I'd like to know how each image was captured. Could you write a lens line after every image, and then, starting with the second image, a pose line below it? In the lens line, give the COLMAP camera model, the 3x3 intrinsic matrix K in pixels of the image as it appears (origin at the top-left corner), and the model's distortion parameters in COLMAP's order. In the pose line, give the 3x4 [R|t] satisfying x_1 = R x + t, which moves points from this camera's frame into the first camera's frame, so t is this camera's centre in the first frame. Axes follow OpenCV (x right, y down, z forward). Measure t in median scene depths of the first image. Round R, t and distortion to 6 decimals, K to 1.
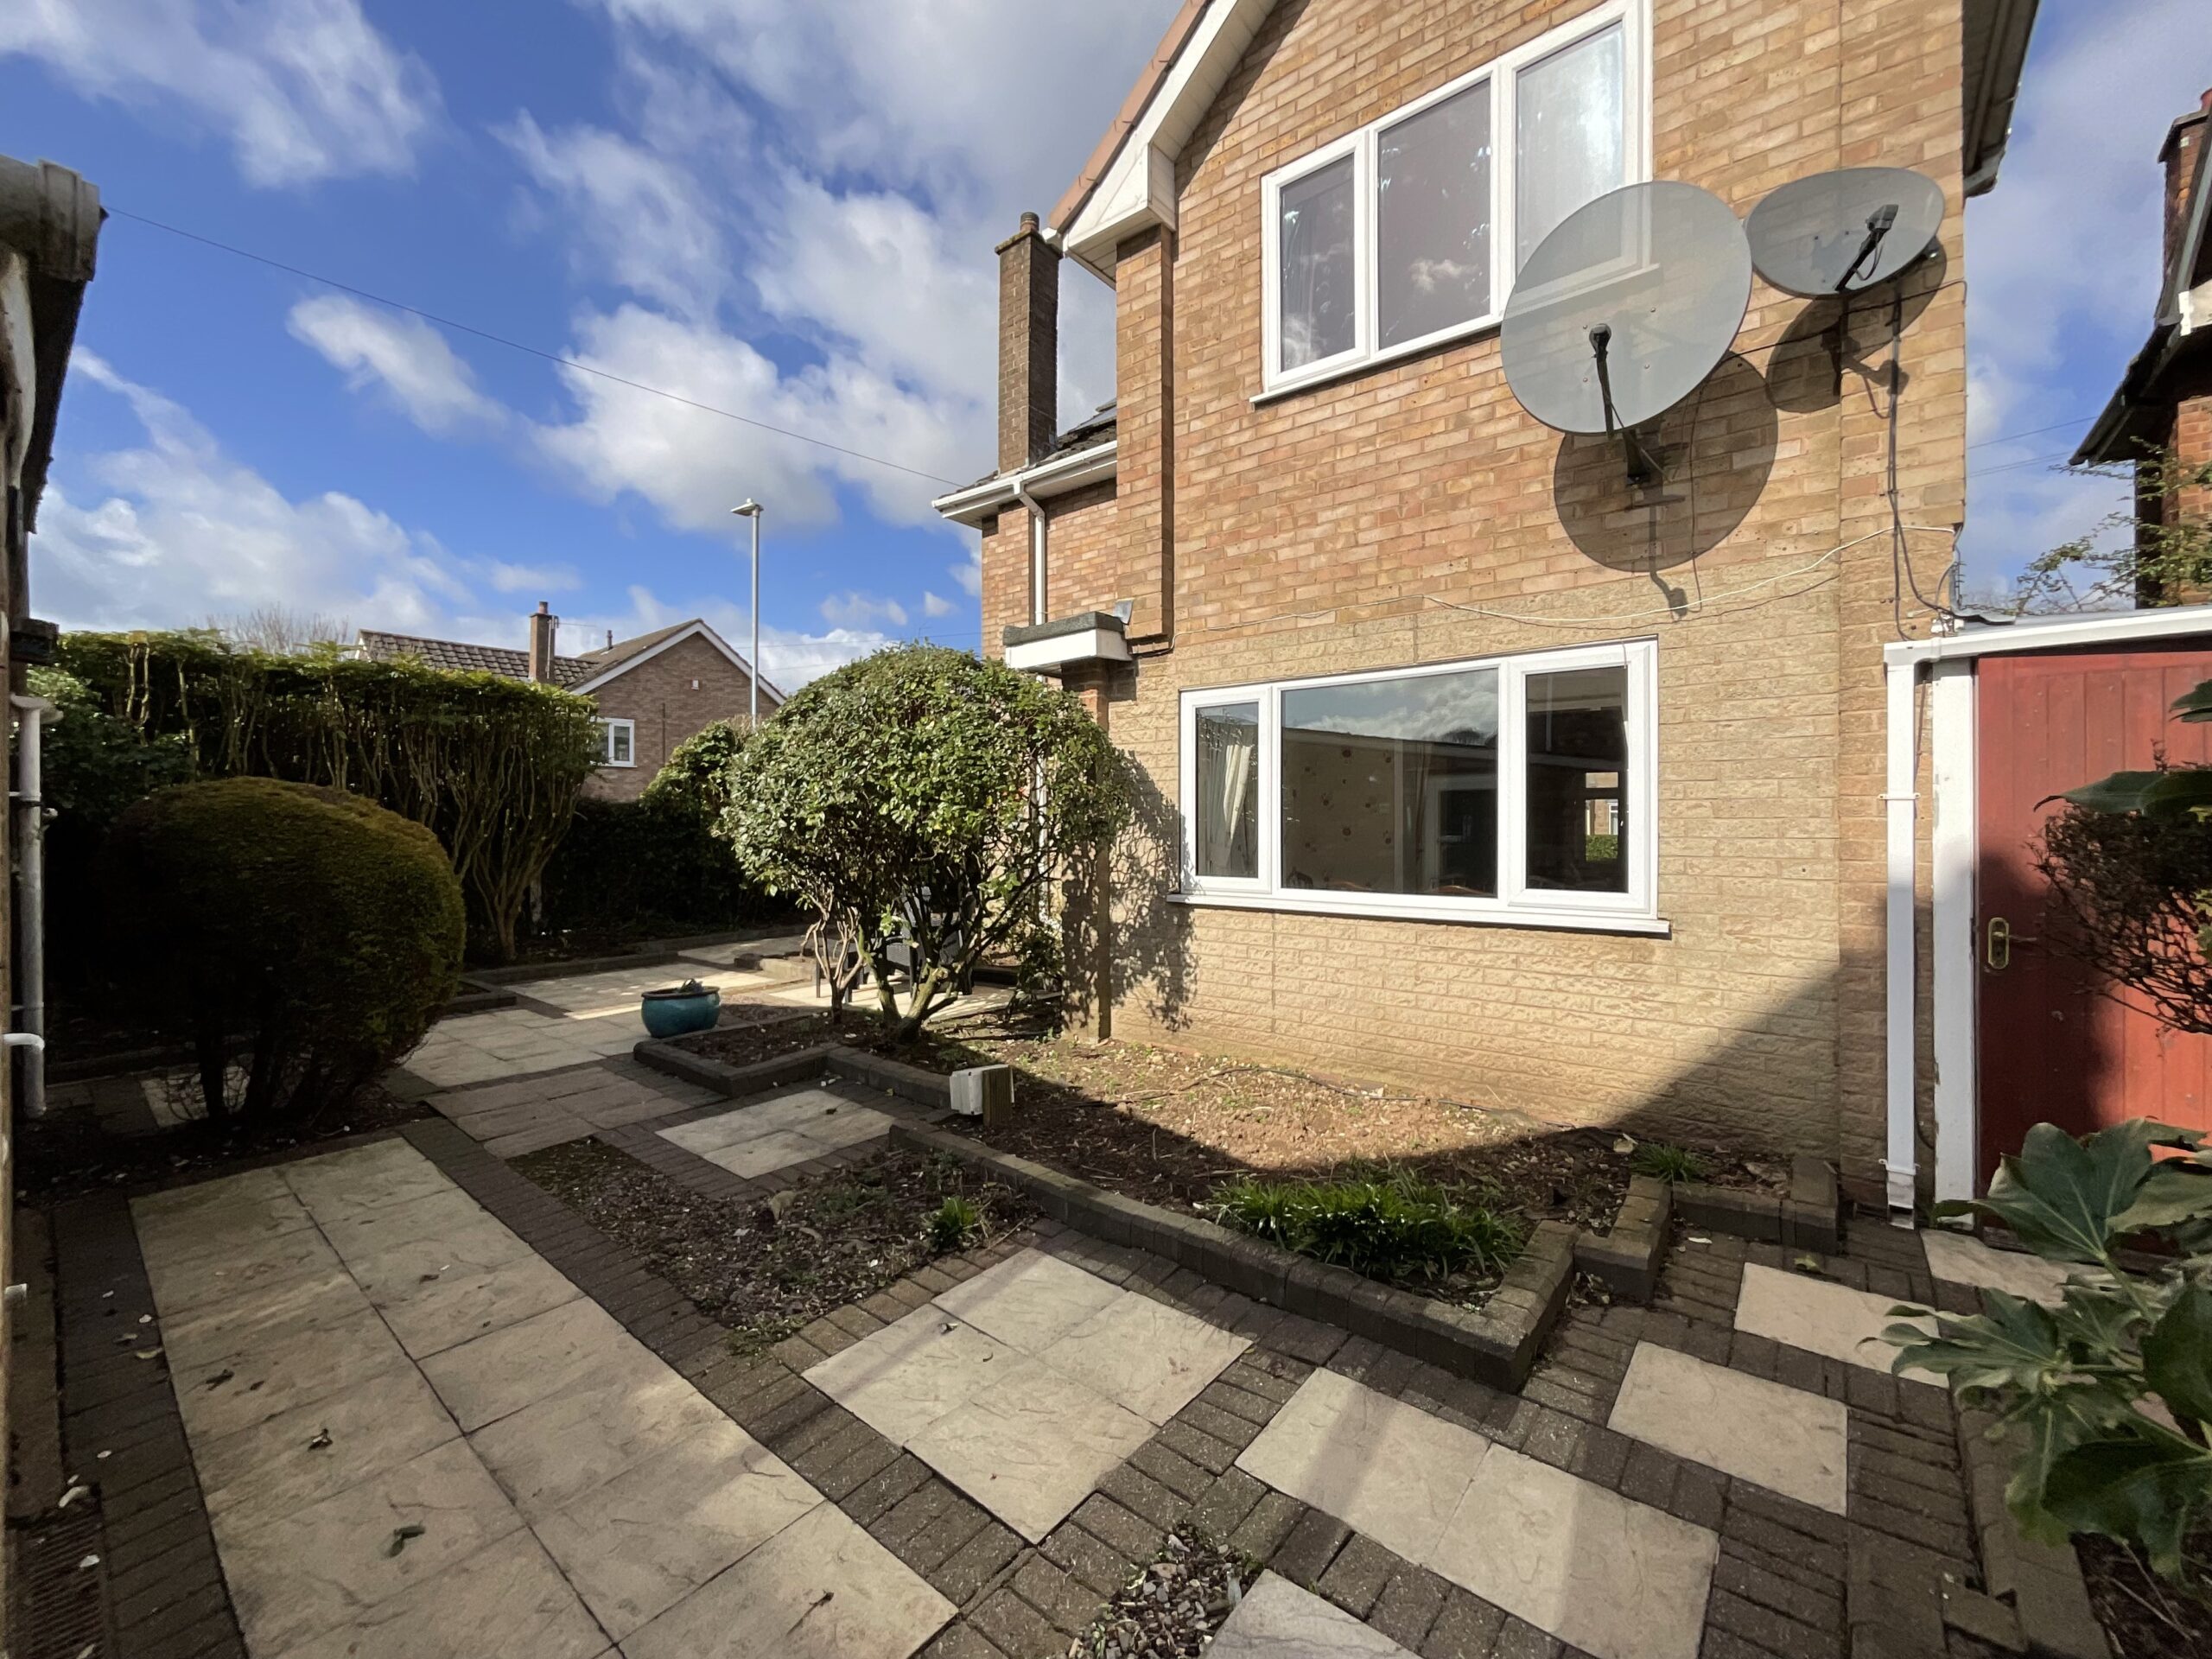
lens RADIAL K [[899.4, 0, 1107.4], [0, 899.4, 827.1], [0, 0, 1]] dist [0.000853, -0.000027]
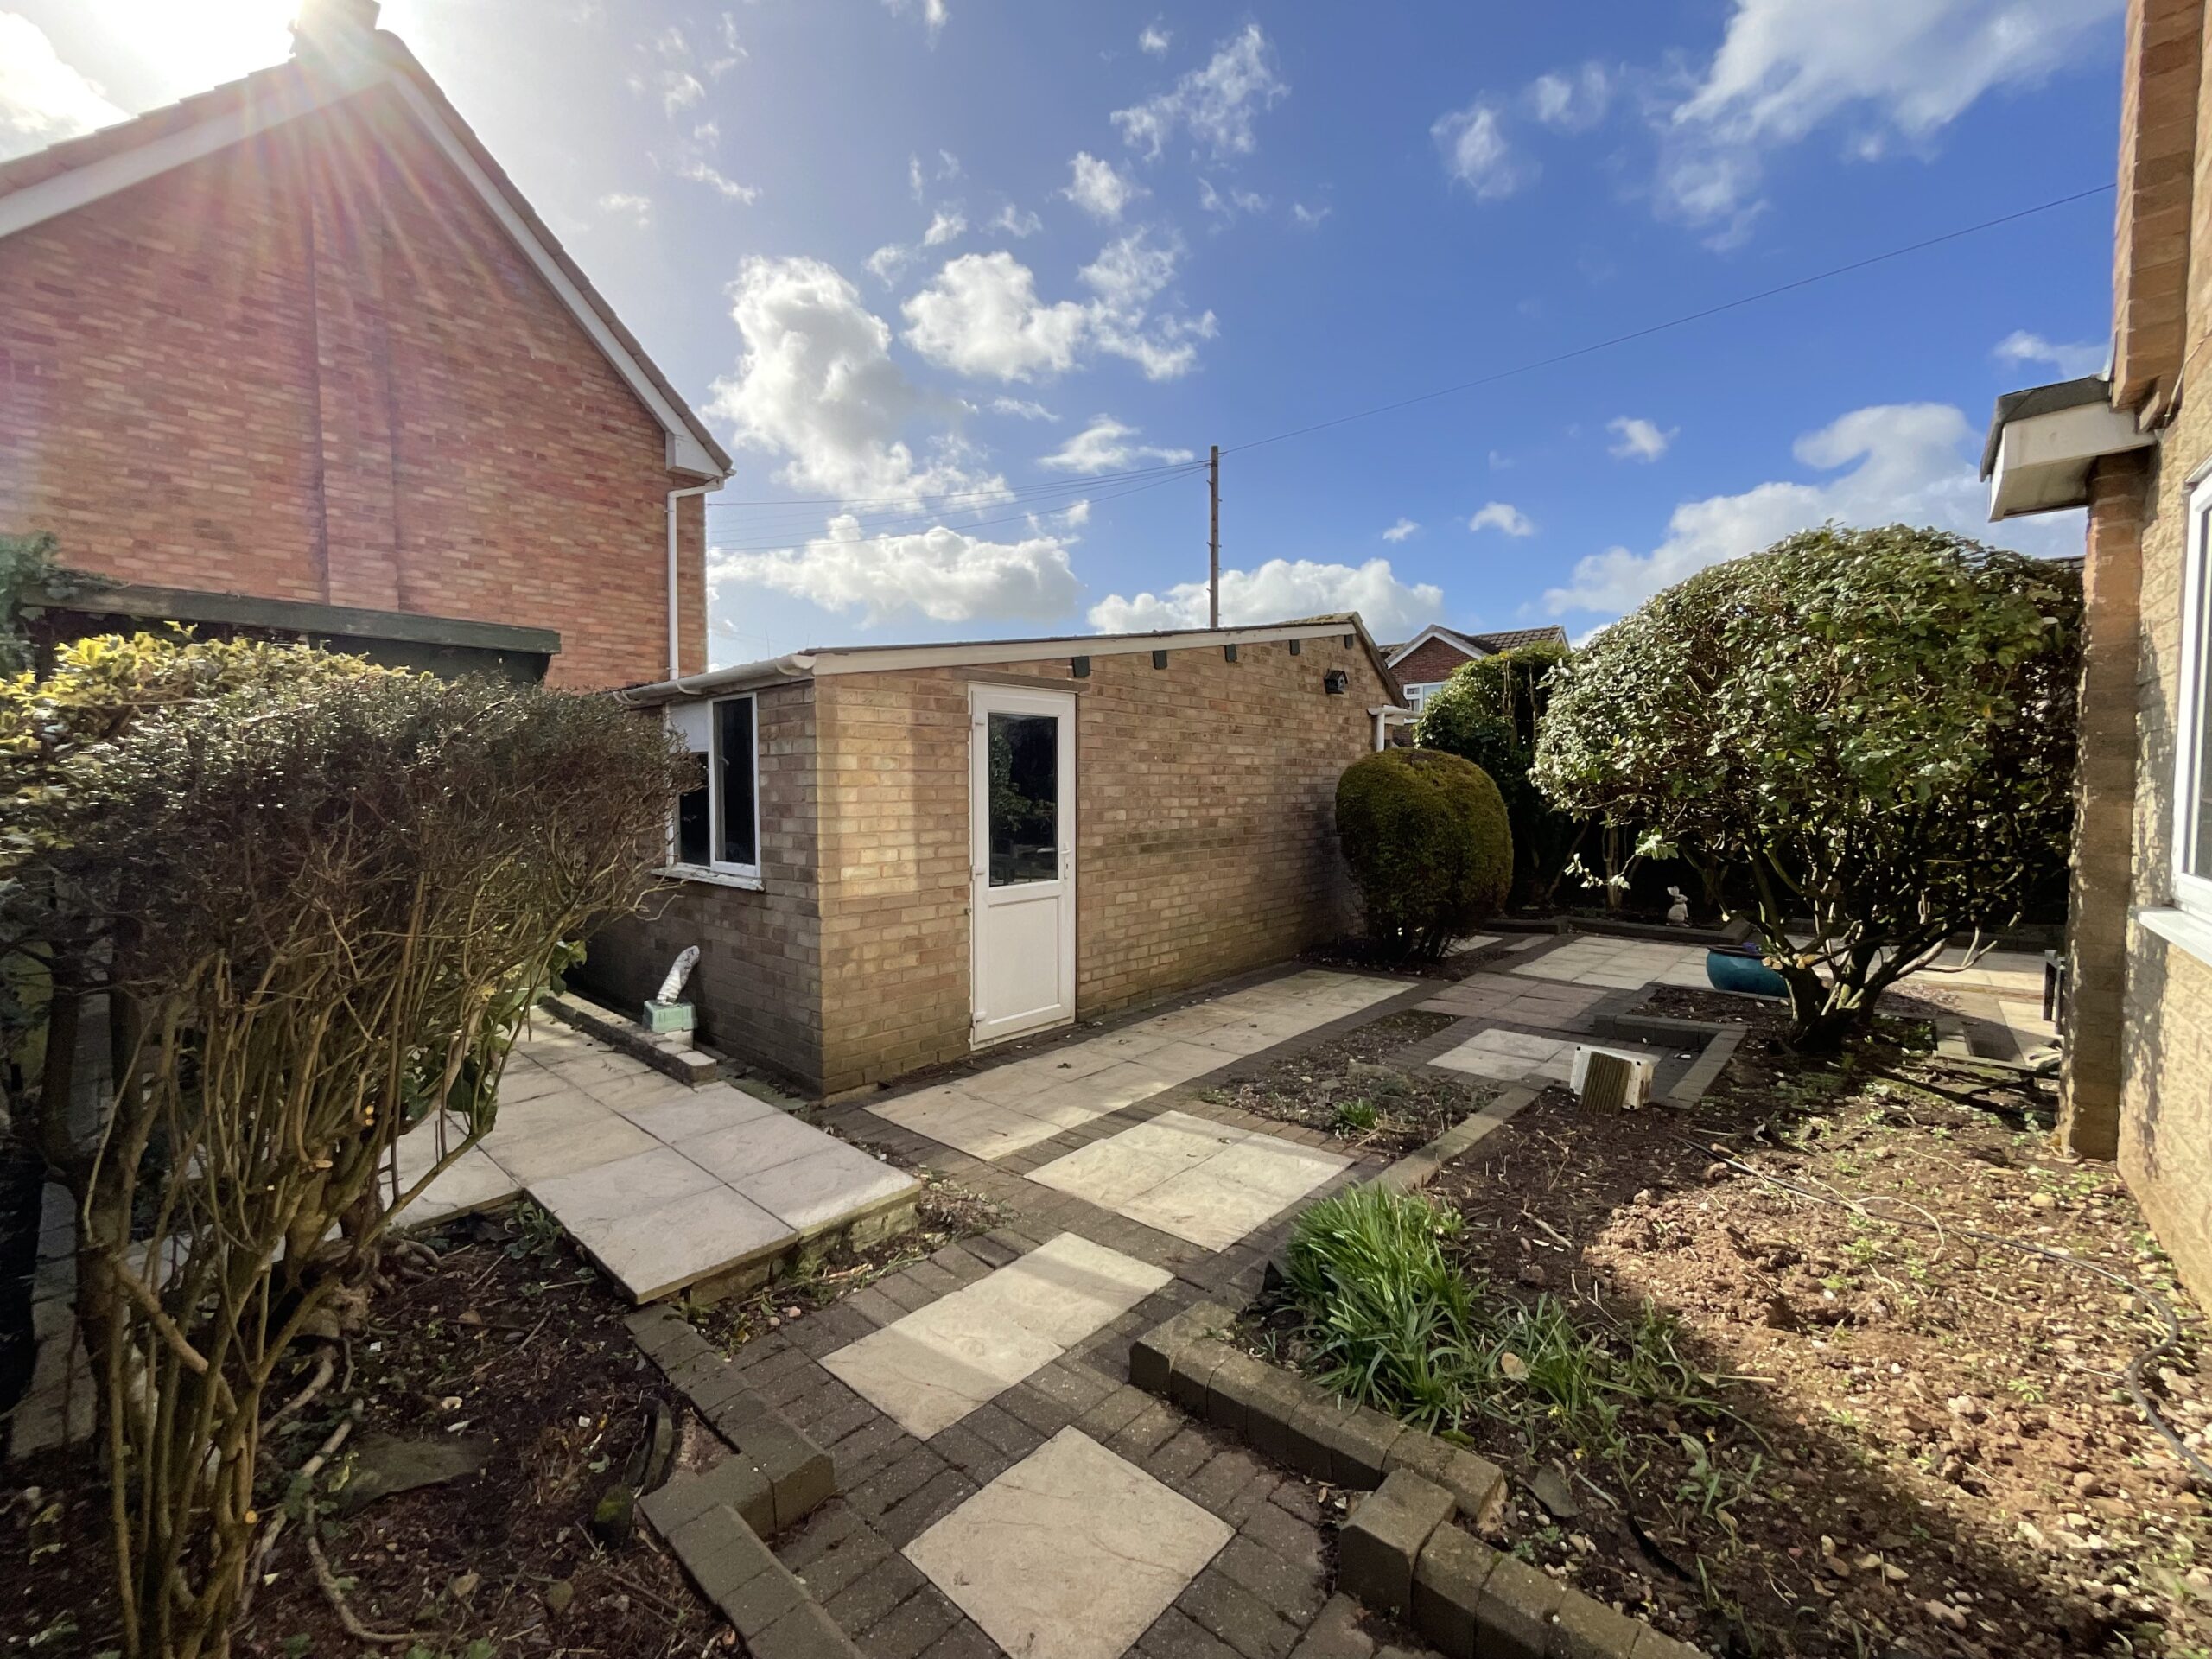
lens RADIAL K [[899.4, 0, 1108.8], [0, 899.4, 821.5], [0, 0, 1]] dist [0.000853, -0.000027]
pose [[-0.048568, 0.043928, -0.997853, 1.336806], [0.004597, 0.999032, 0.043756, 0.007654], [0.998809, -0.002462, -0.048723, 1.005194]]
